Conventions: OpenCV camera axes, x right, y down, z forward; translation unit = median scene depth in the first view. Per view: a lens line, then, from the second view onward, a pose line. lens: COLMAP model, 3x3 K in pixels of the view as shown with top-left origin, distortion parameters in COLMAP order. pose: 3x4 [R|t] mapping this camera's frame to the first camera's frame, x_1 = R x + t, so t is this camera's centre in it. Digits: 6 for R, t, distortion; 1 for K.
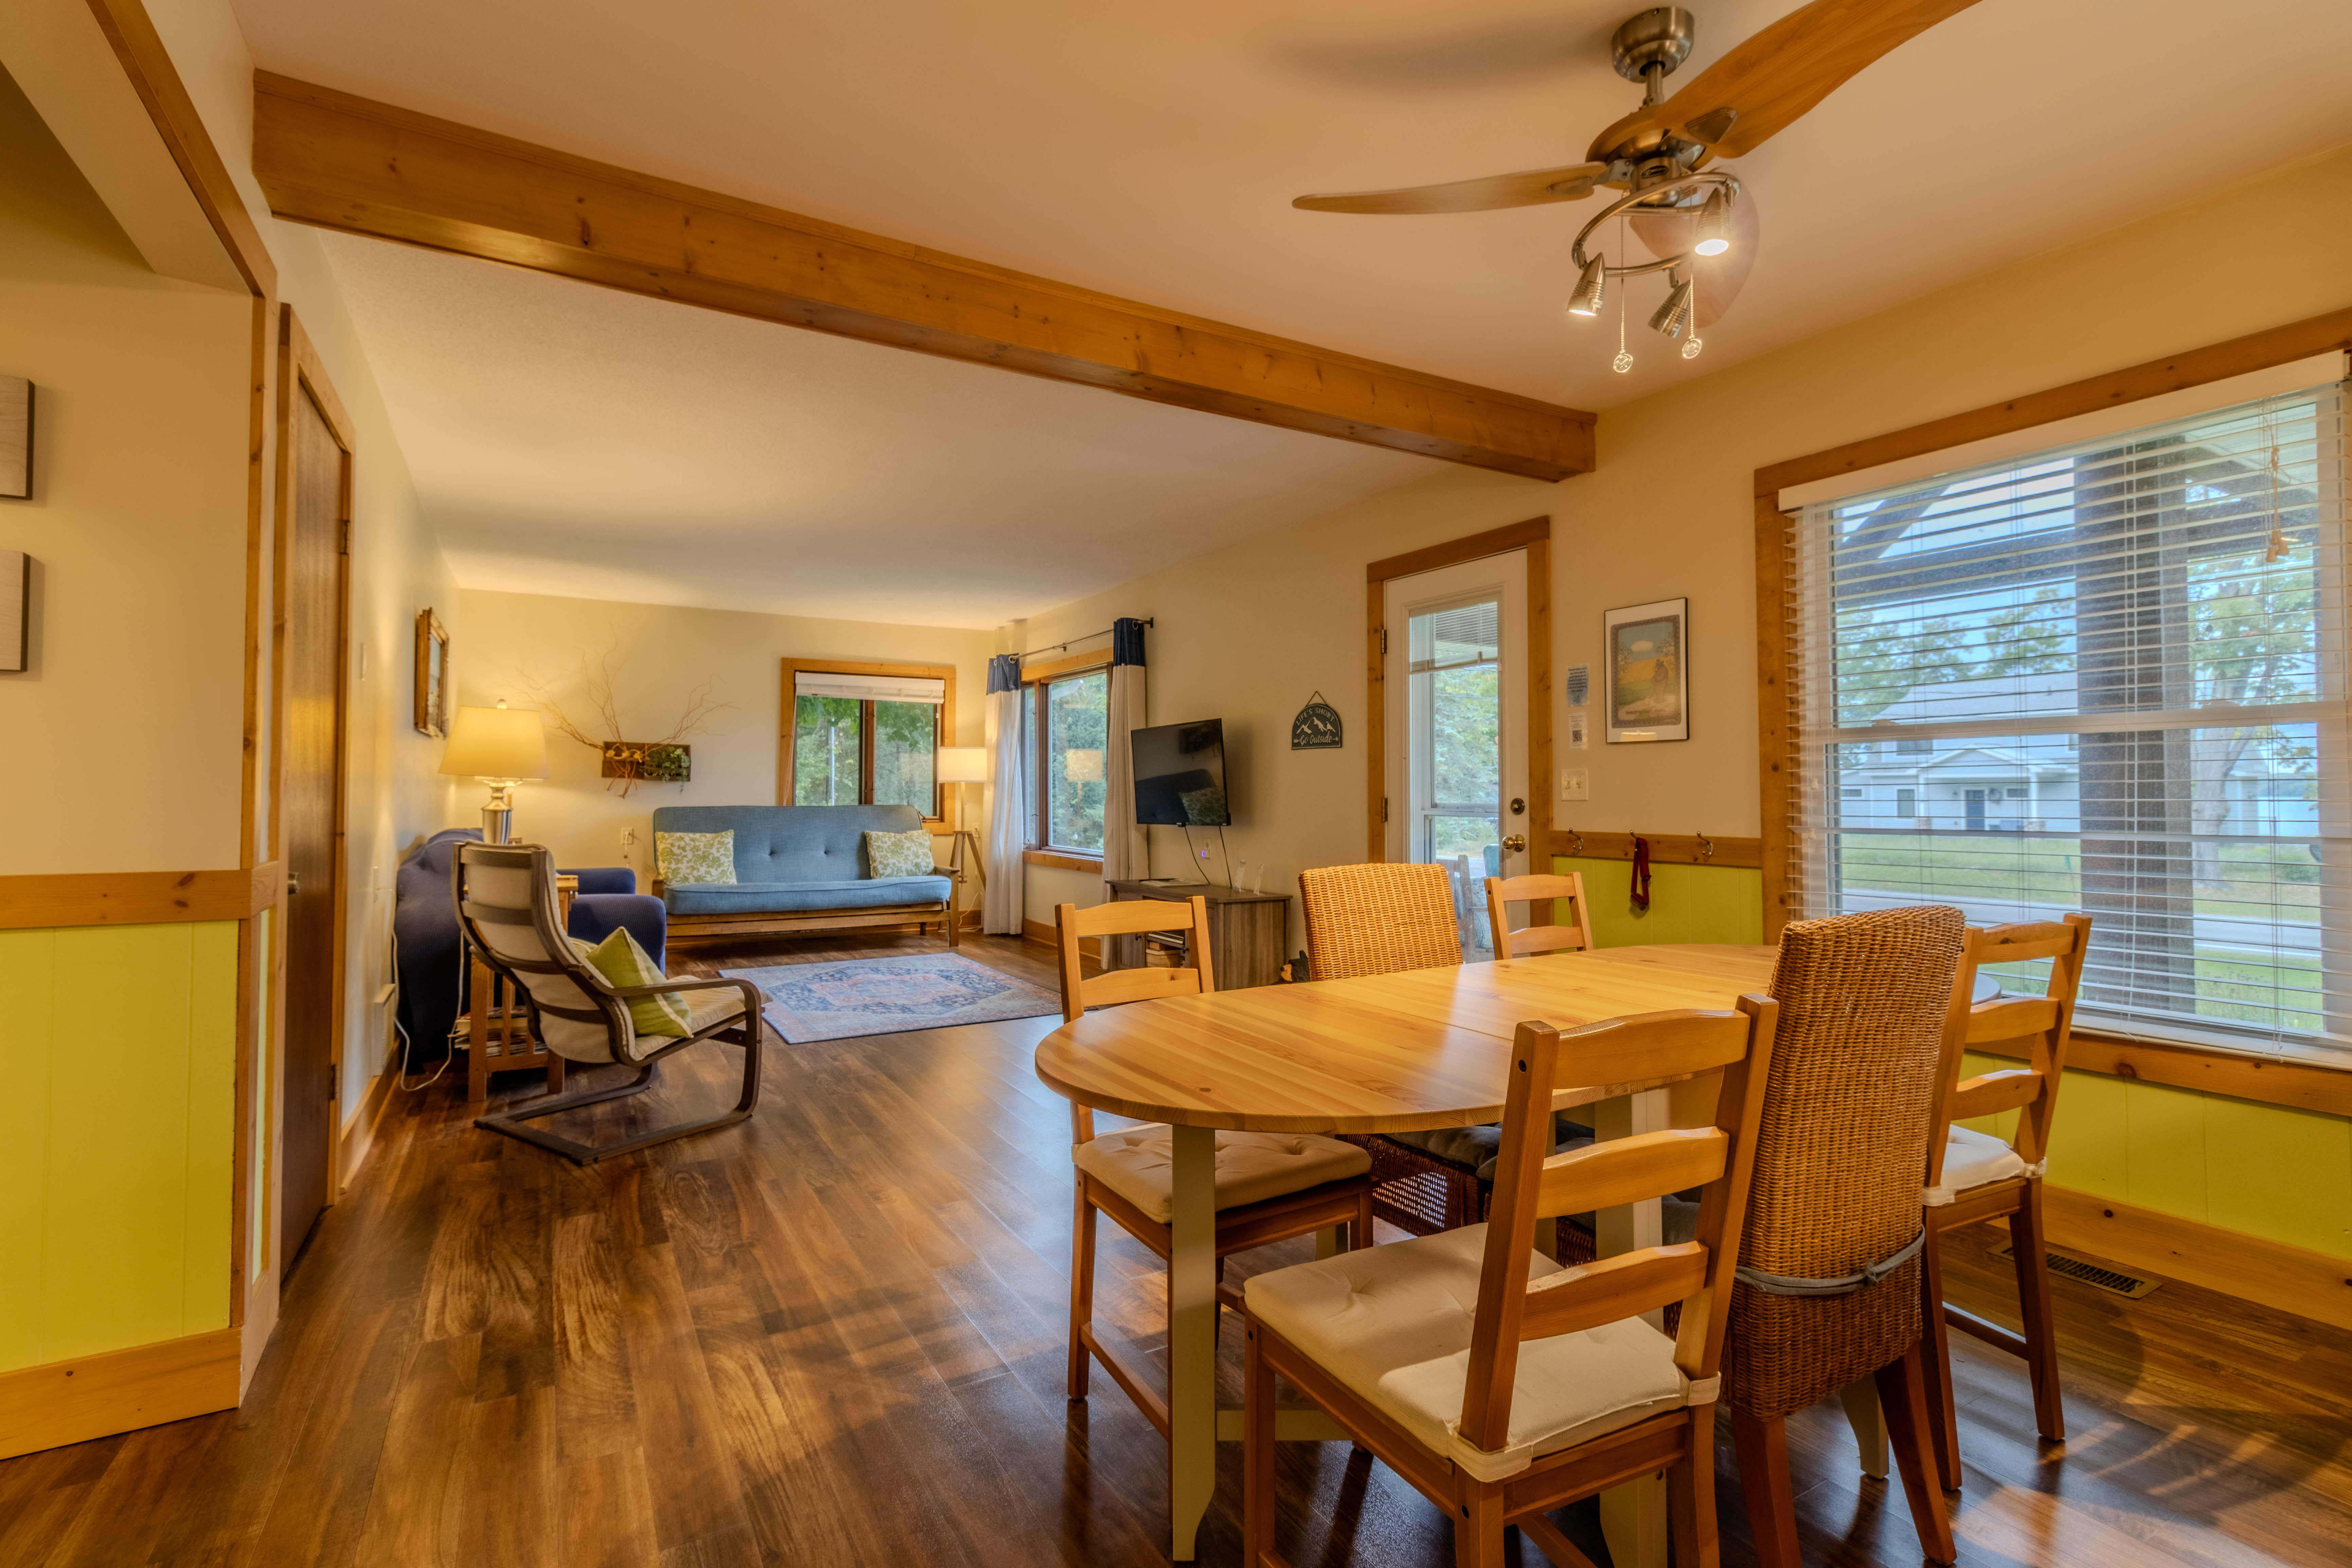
lens RADIAL K [[1105.5, 0, 1181.0], [0, 1105.5, 771.3], [0, 0, 1]] dist [0.003072, 0.001836]
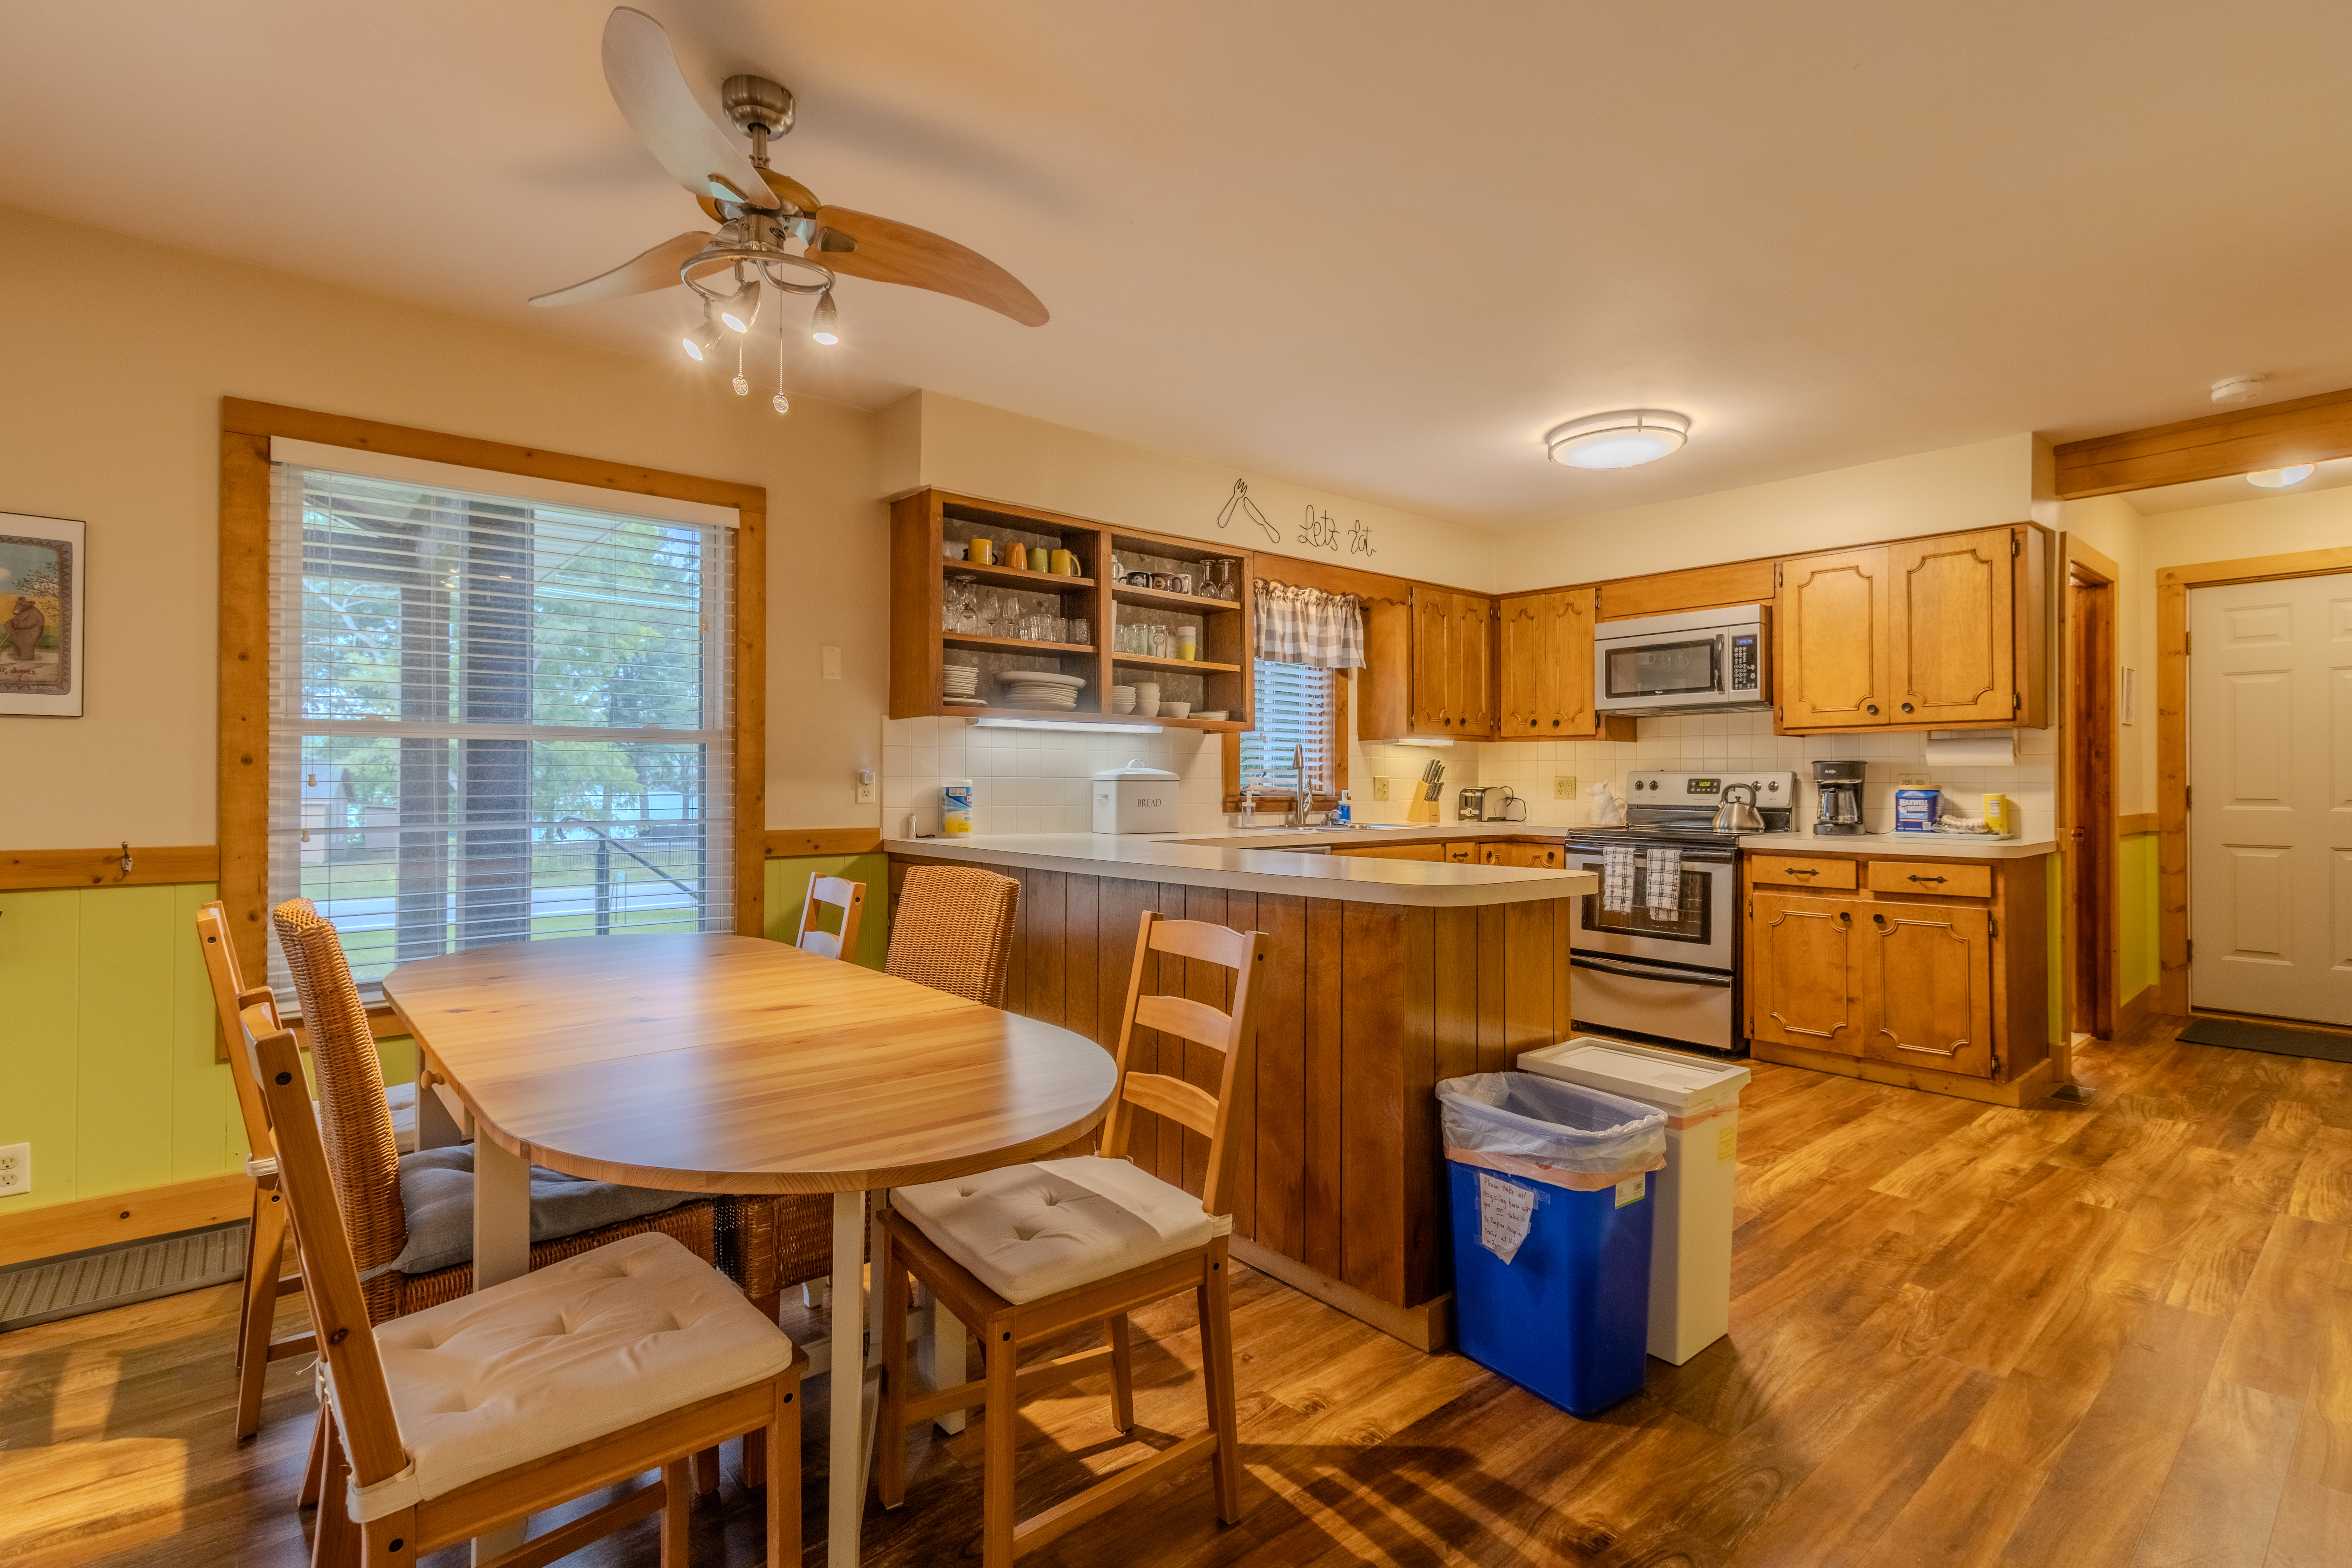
lens RADIAL K [[1105.5, 0, 1180.3], [0, 1105.5, 774.4], [0, 0, 1]] dist [0.003072, 0.001836]
pose [[-0.175568, 0.008622, 0.984429, -0.268960], [-0.020828, 0.999705, -0.012470, 0.002142], [-0.984247, -0.022693, -0.175337, 0.286447]]
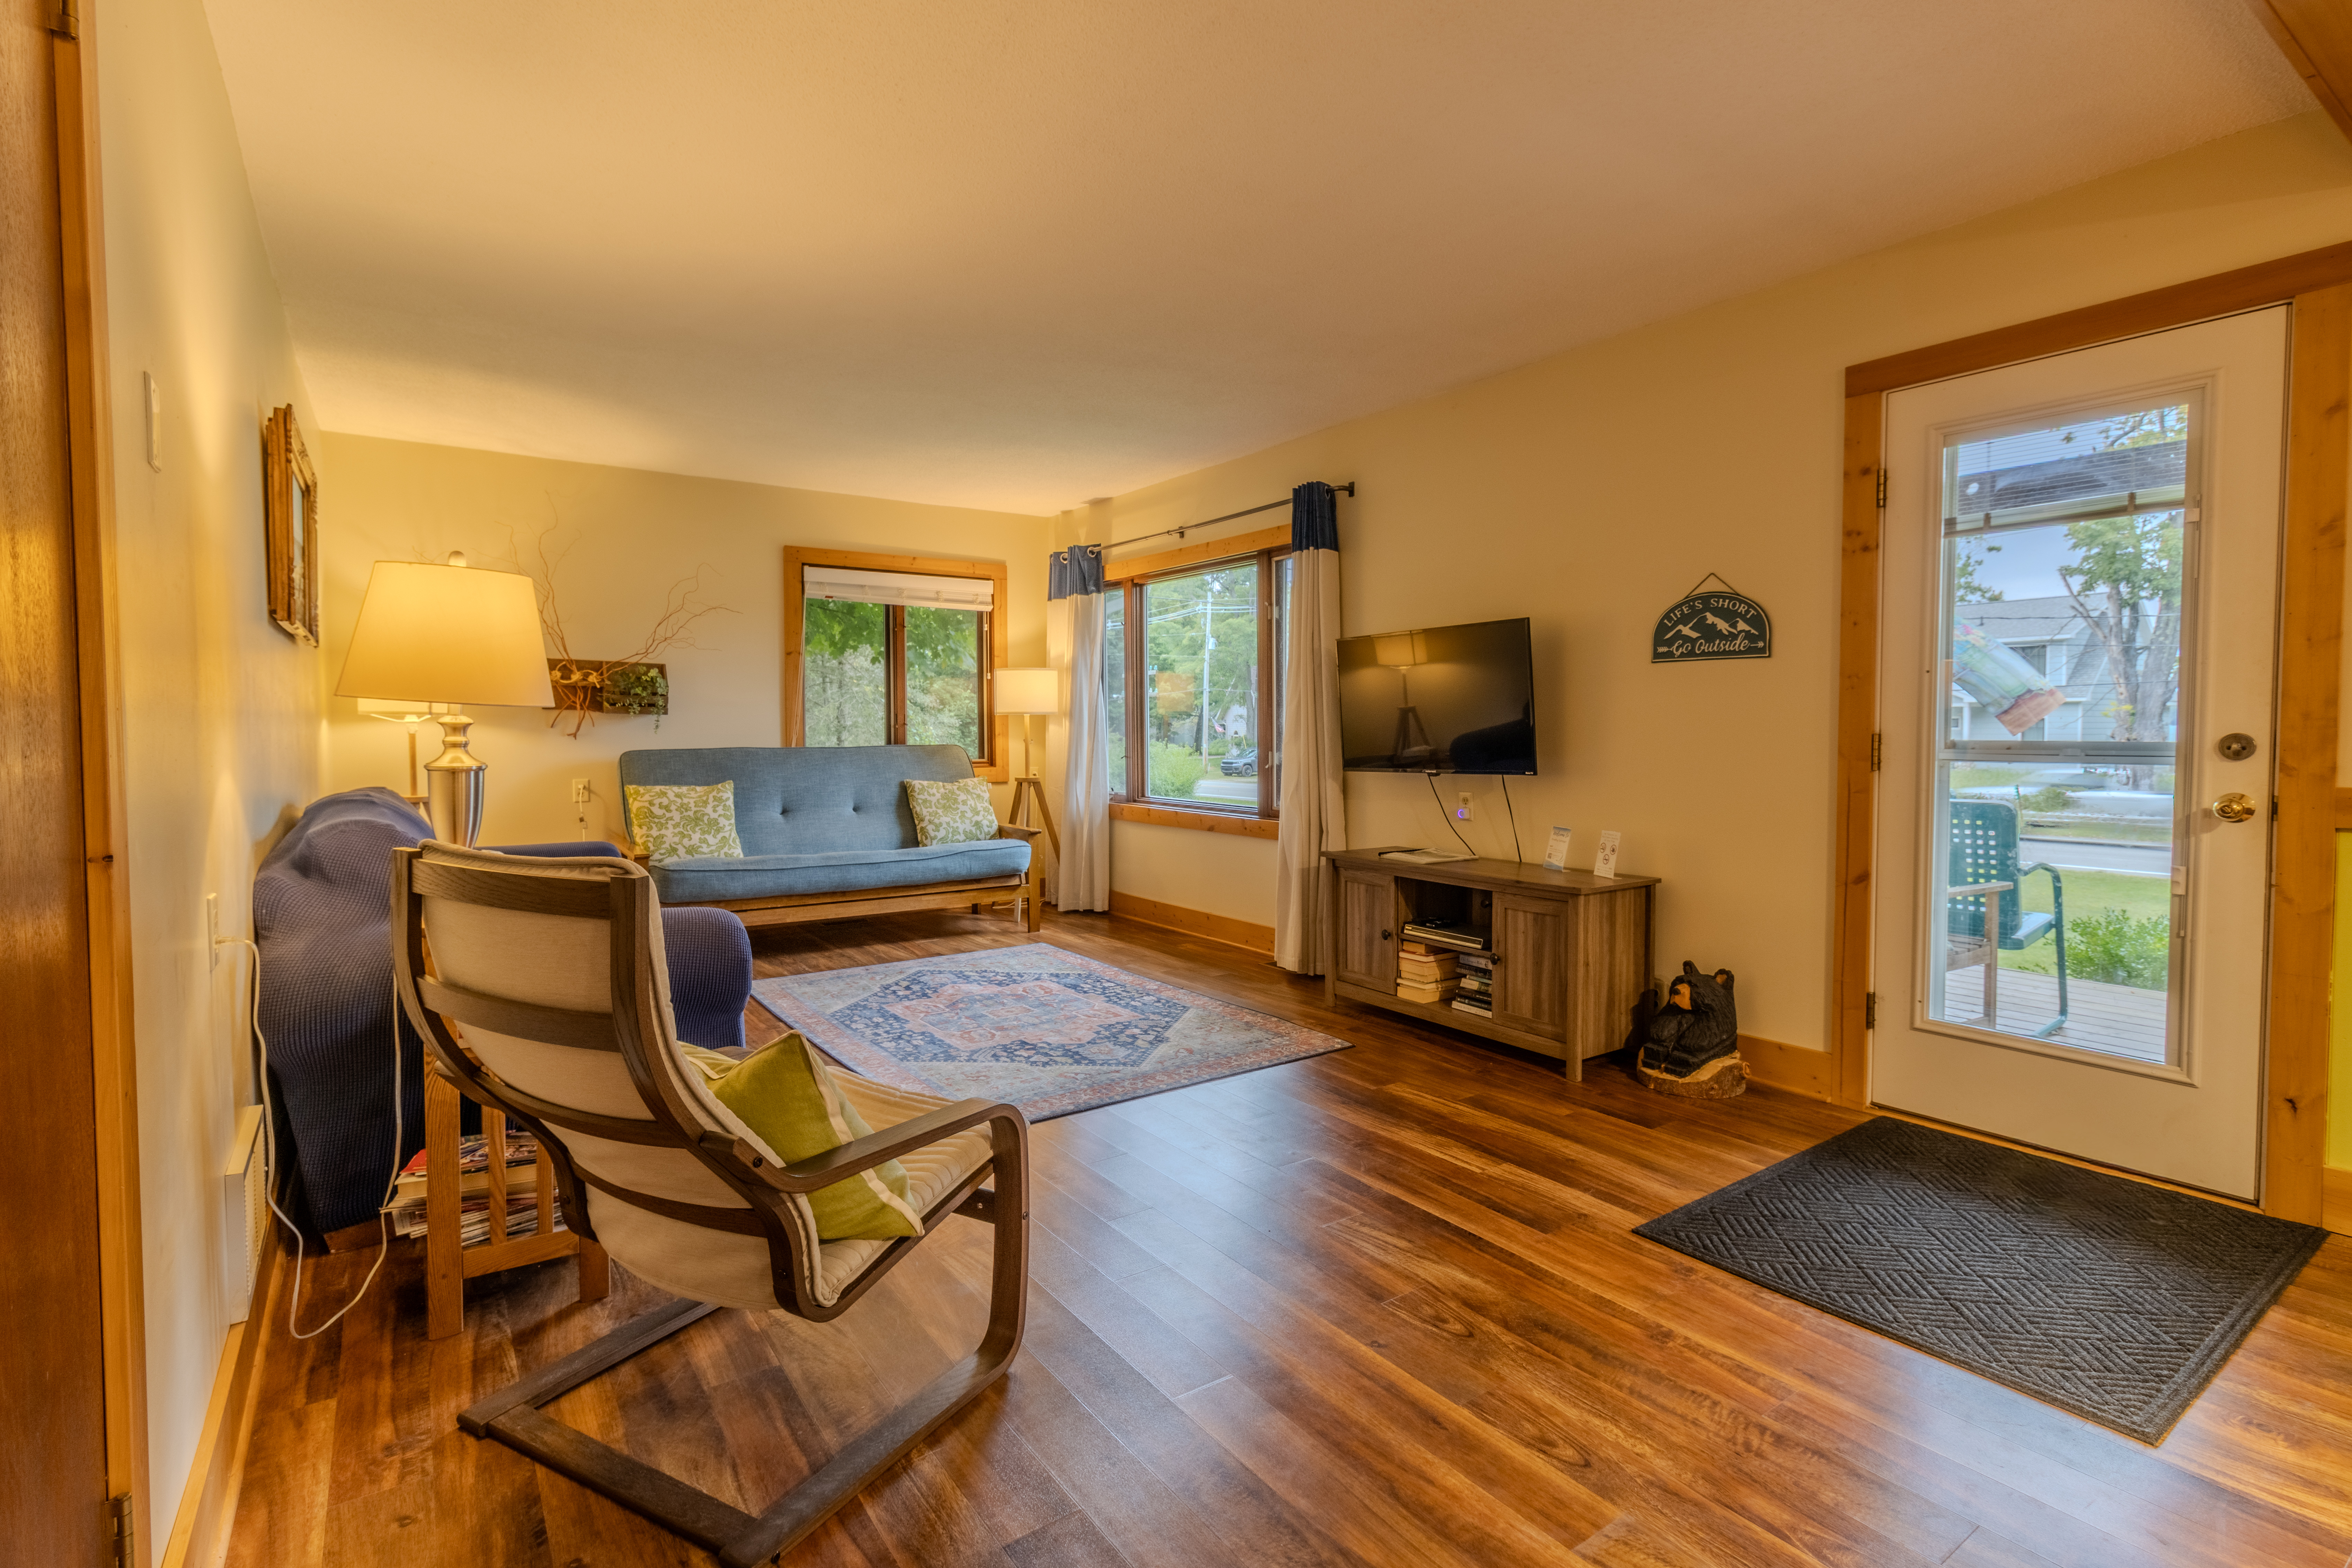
lens RADIAL K [[1105.6, 0, 1182.4], [0, 1105.6, 771.5], [0, 0, 1]] dist [0.003072, 0.001836]
pose [[0.995619, -0.009141, 0.093060, -0.262428], [0.003433, 0.998113, 0.061309, 0.004604], [-0.093445, -0.060721, 0.993771, 0.363292]]
